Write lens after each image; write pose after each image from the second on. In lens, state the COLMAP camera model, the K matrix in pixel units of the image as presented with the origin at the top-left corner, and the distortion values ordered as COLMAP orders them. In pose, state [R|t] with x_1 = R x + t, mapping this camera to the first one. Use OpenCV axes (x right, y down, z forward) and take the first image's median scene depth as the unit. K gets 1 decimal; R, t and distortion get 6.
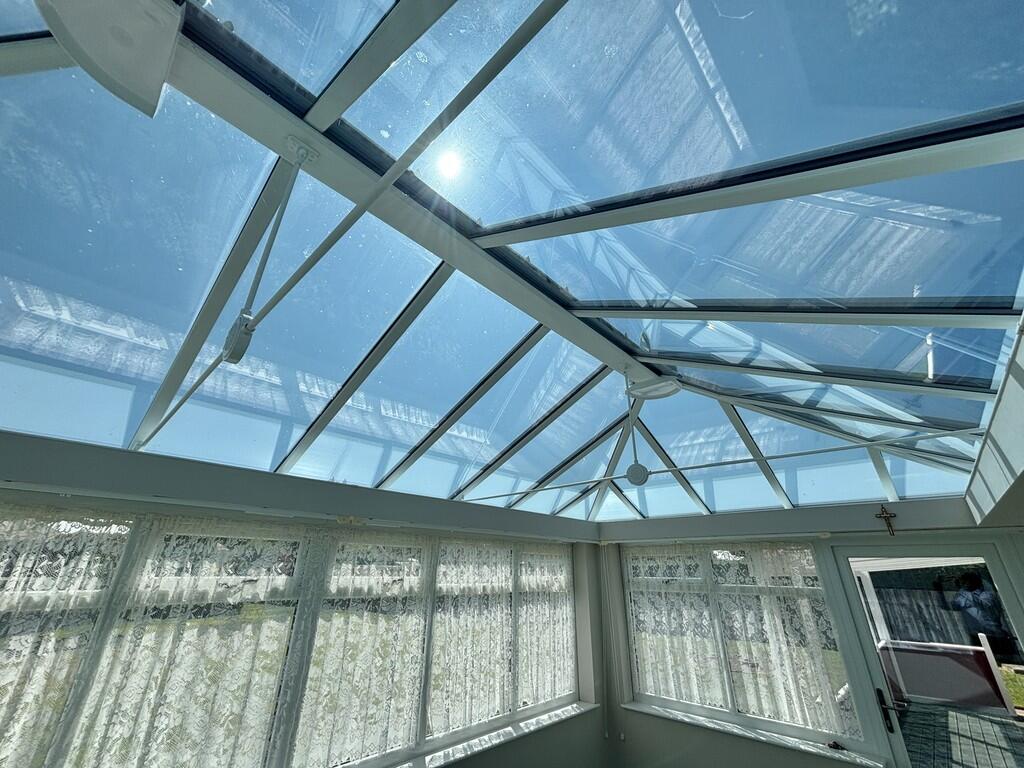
lens RADIAL K [[410.9, 0, 511.9], [0, 410.9, 382.3], [0, 0, 1]] dist [-0.004922, 0.000533]
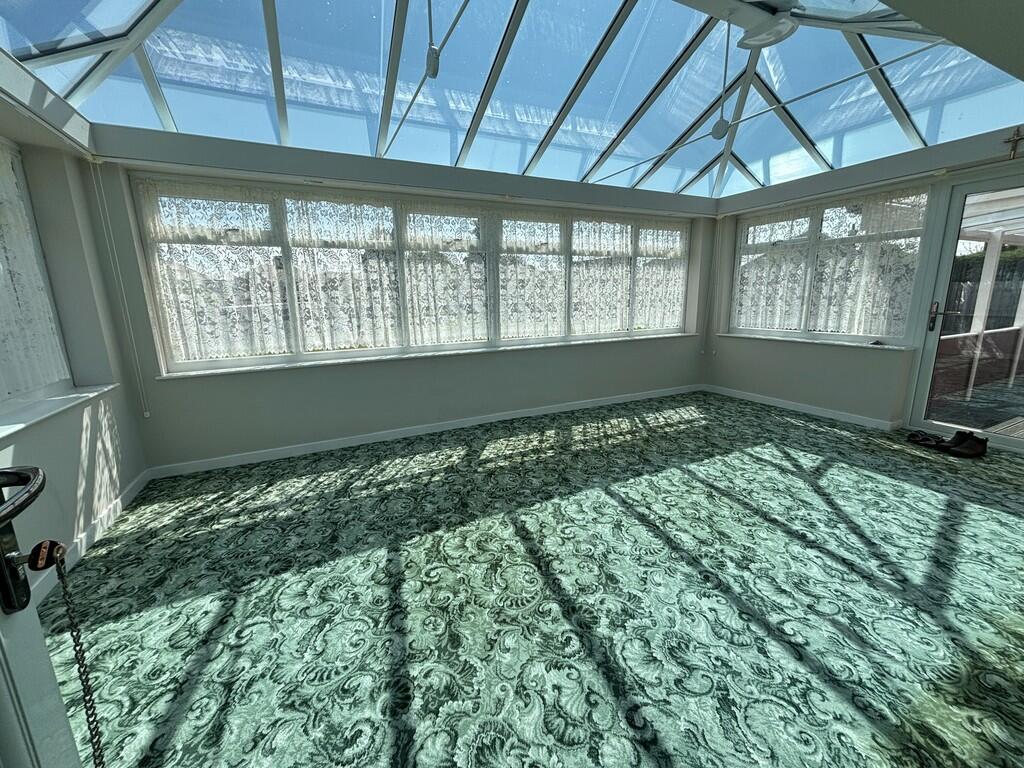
lens RADIAL K [[410.9, 0, 509.6], [0, 410.9, 383.1], [0, 0, 1]] dist [-0.004922, 0.000533]
pose [[0.931794, 0.045035, -0.360183, 0.131043], [0.178093, 0.807915, 0.561744, 0.027807], [0.316295, -0.587576, 0.744790, -0.354655]]
